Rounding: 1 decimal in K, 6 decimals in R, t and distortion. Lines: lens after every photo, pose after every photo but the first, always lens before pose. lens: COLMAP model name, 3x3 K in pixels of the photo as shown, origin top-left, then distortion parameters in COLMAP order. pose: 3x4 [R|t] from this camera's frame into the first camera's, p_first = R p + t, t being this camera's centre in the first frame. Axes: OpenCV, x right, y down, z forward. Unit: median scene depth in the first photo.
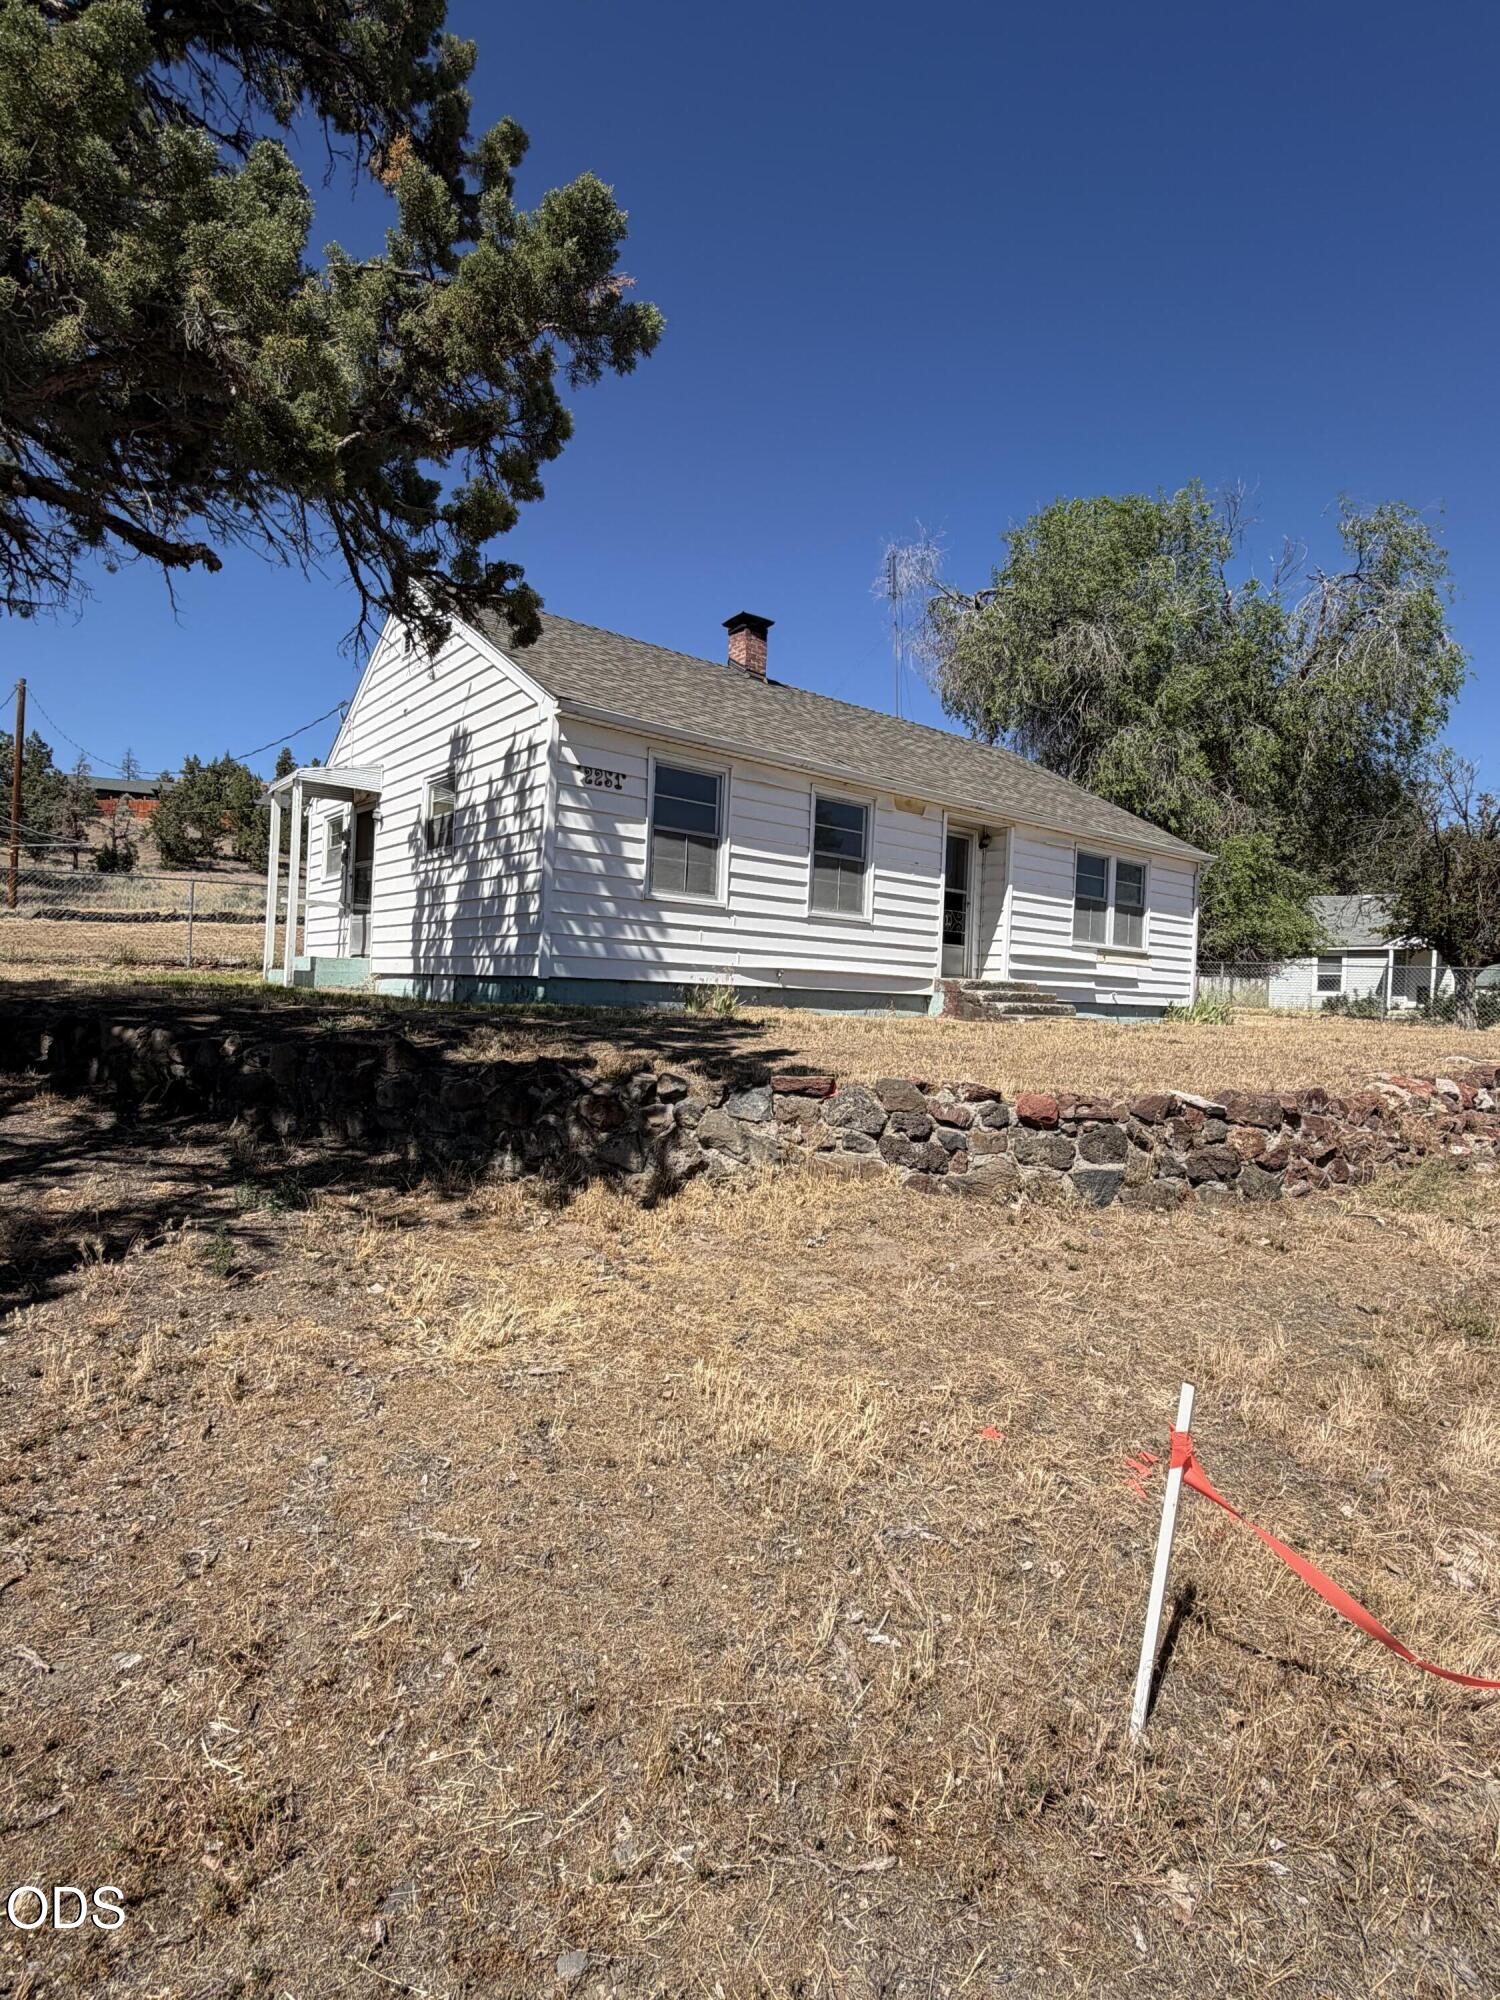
lens RADIAL K [[1025.9, 0, 768.1], [0, 1025.9, 992.9], [0, 0, 1]] dist [0.019452, -0.000612]
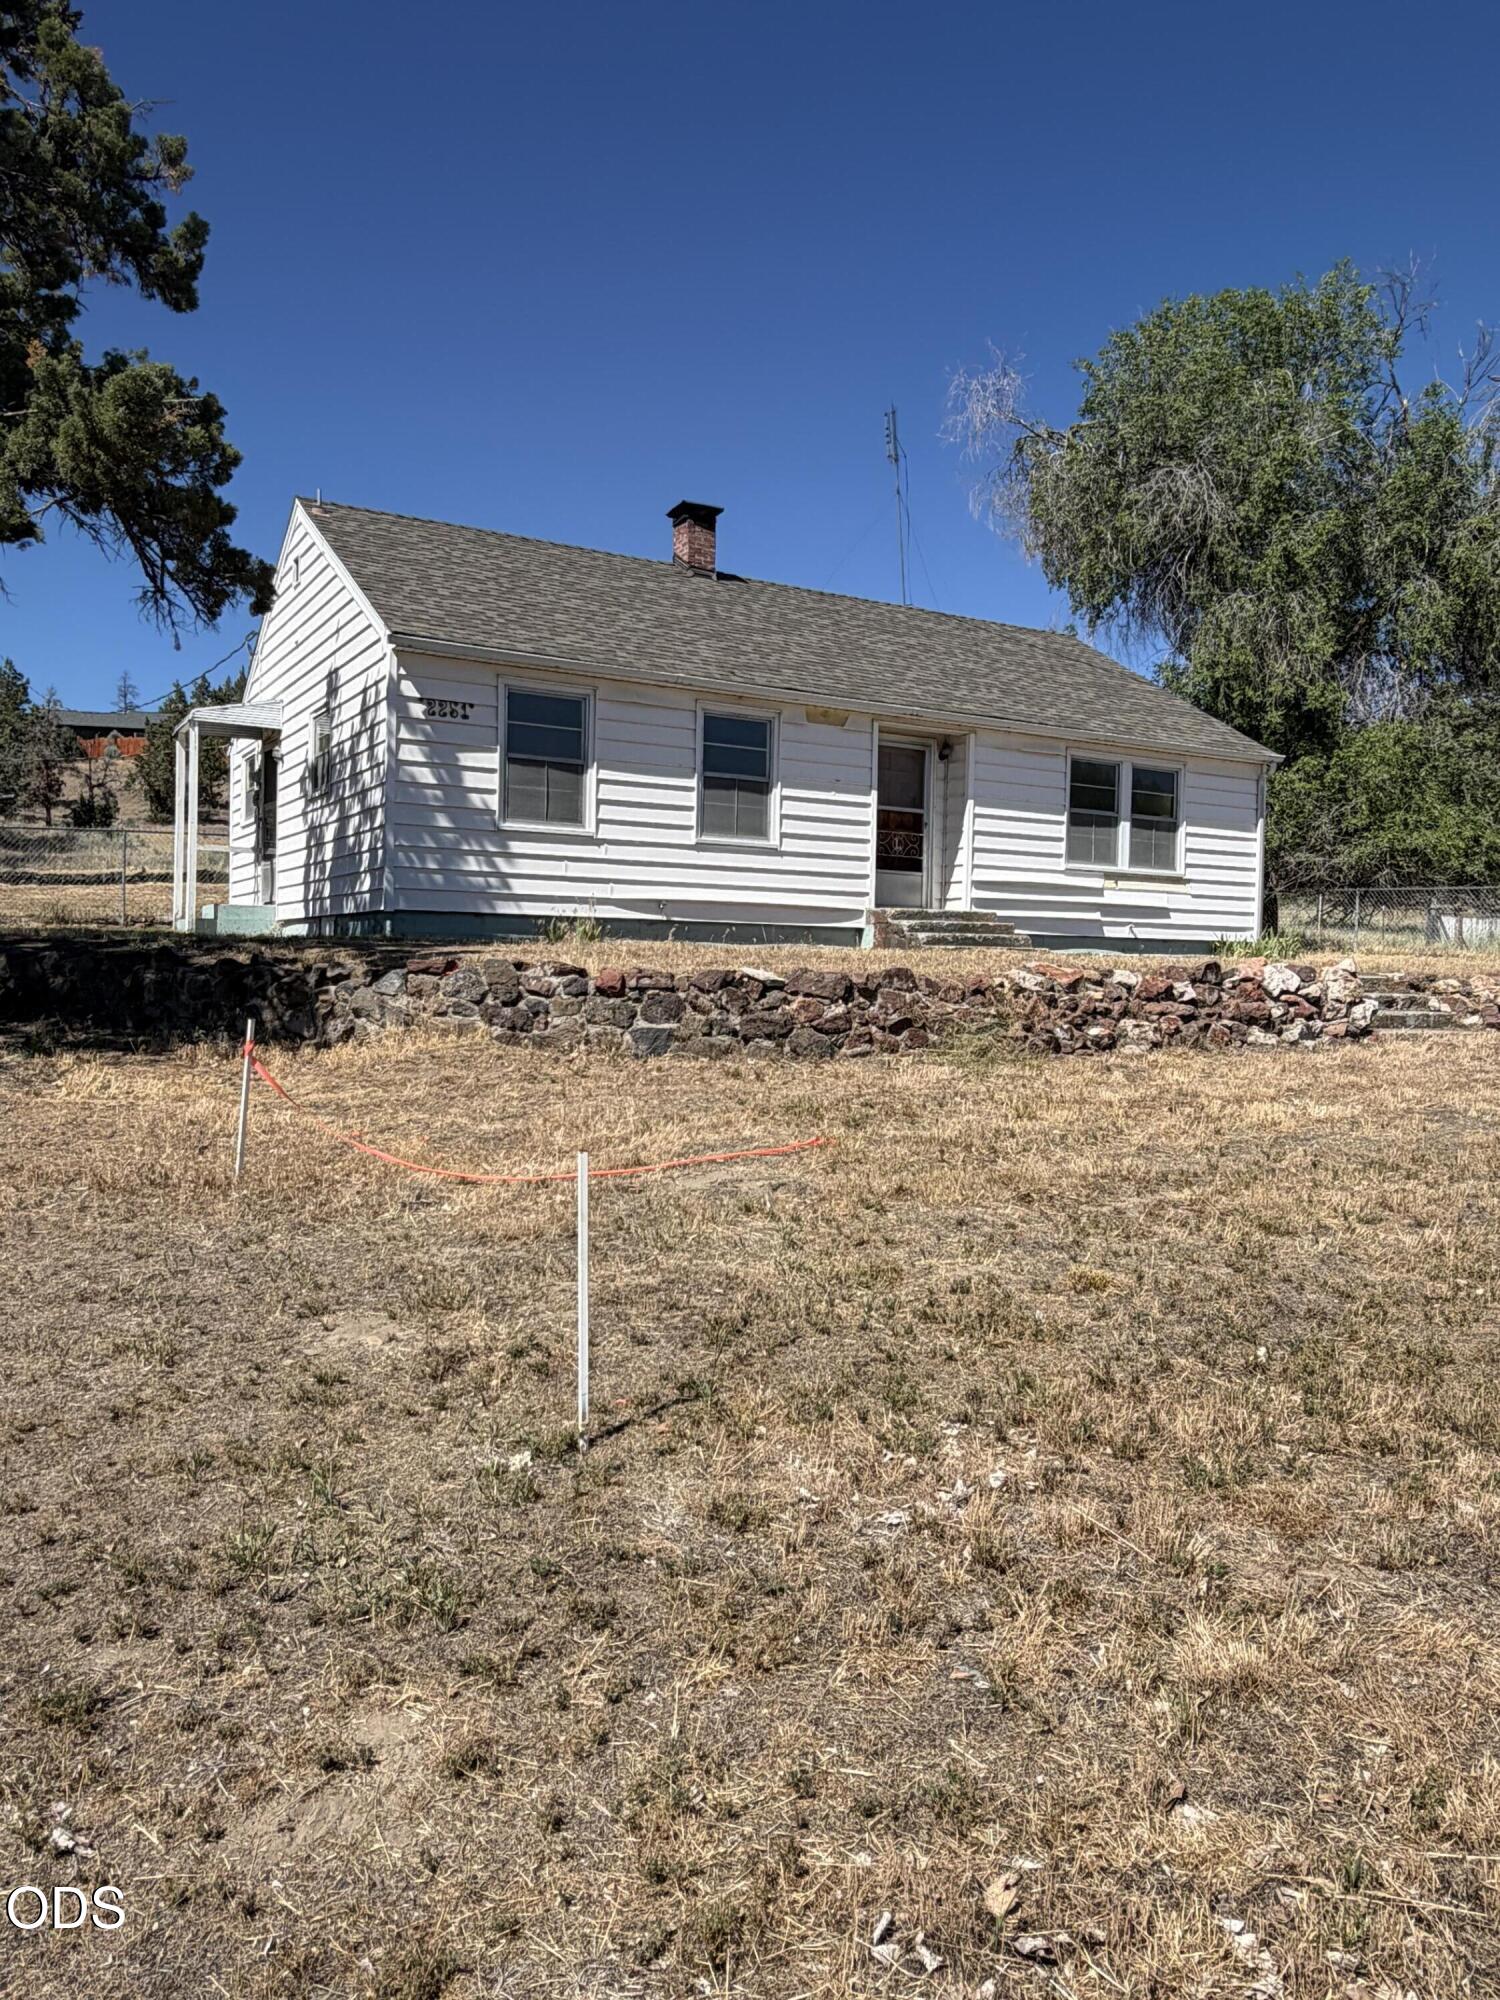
lens RADIAL K [[1463.6, 0, 768.0], [0, 1463.6, 982.8], [0, 0, 1]] dist [0.018911, 0.007634]
pose [[0.987939, -0.020326, -0.153504, 0.298041], [0.021369, 0.999758, 0.005147, 0.045627], [0.153362, -0.008365, 0.988135, -0.294755]]
